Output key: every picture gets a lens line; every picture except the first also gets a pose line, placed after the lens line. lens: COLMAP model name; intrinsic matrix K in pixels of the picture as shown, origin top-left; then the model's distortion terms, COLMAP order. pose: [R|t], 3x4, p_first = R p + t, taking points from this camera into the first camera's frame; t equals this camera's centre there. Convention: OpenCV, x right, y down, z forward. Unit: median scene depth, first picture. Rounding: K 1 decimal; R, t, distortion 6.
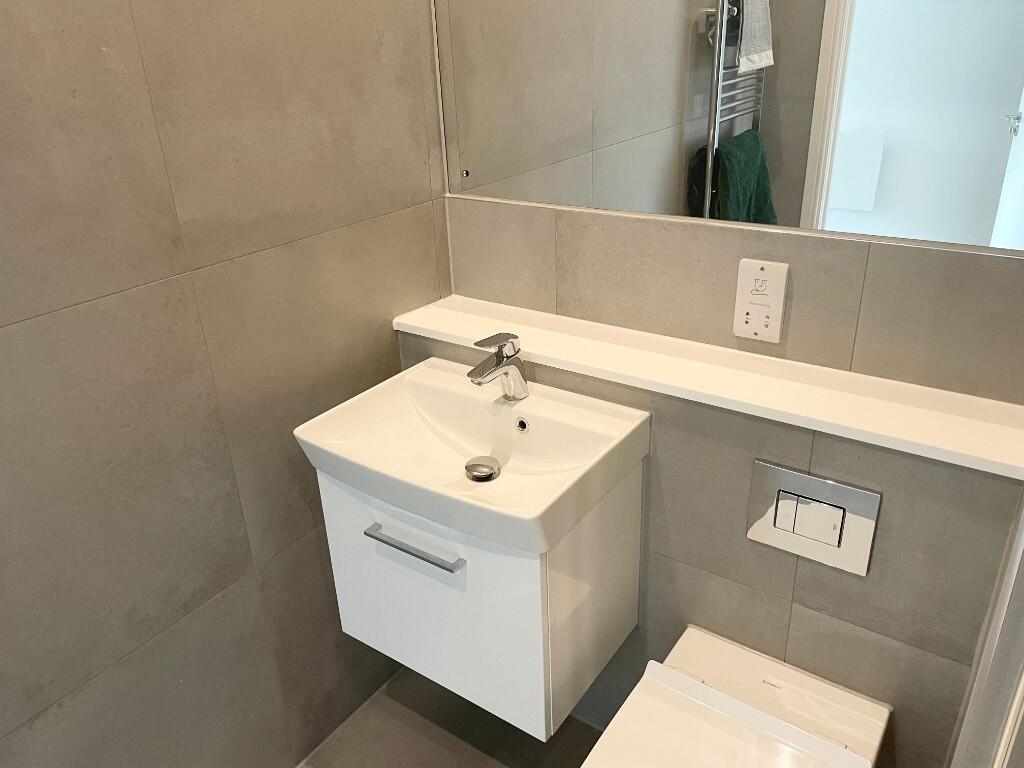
lens RADIAL K [[773.3, 0, 512.0], [0, 773.3, 379.6], [0, 0, 1]] dist [0.004148, 0.001410]
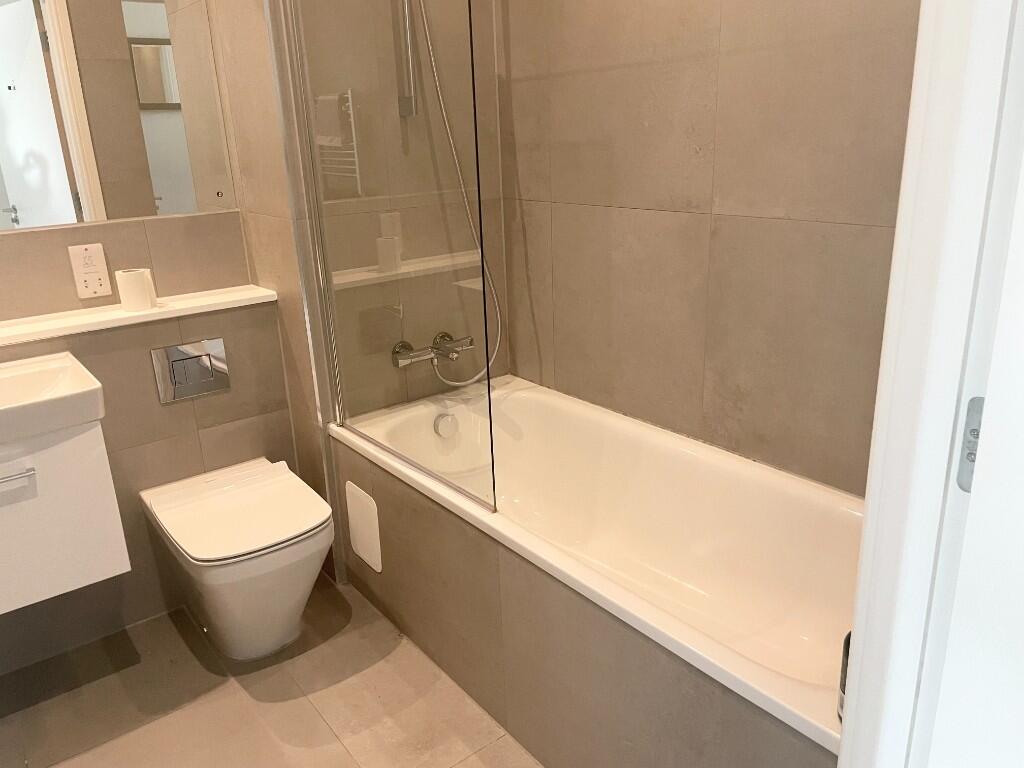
lens RADIAL K [[773.3, 0, 512.0], [0, 773.3, 379.6], [0, 0, 1]] dist [0.004148, 0.001410]
pose [[0.291947, -0.267639, 0.918224, -0.934748], [0.419180, 0.898737, 0.128682, 0.253780], [-0.859683, 0.347333, 0.374573, -0.250854]]
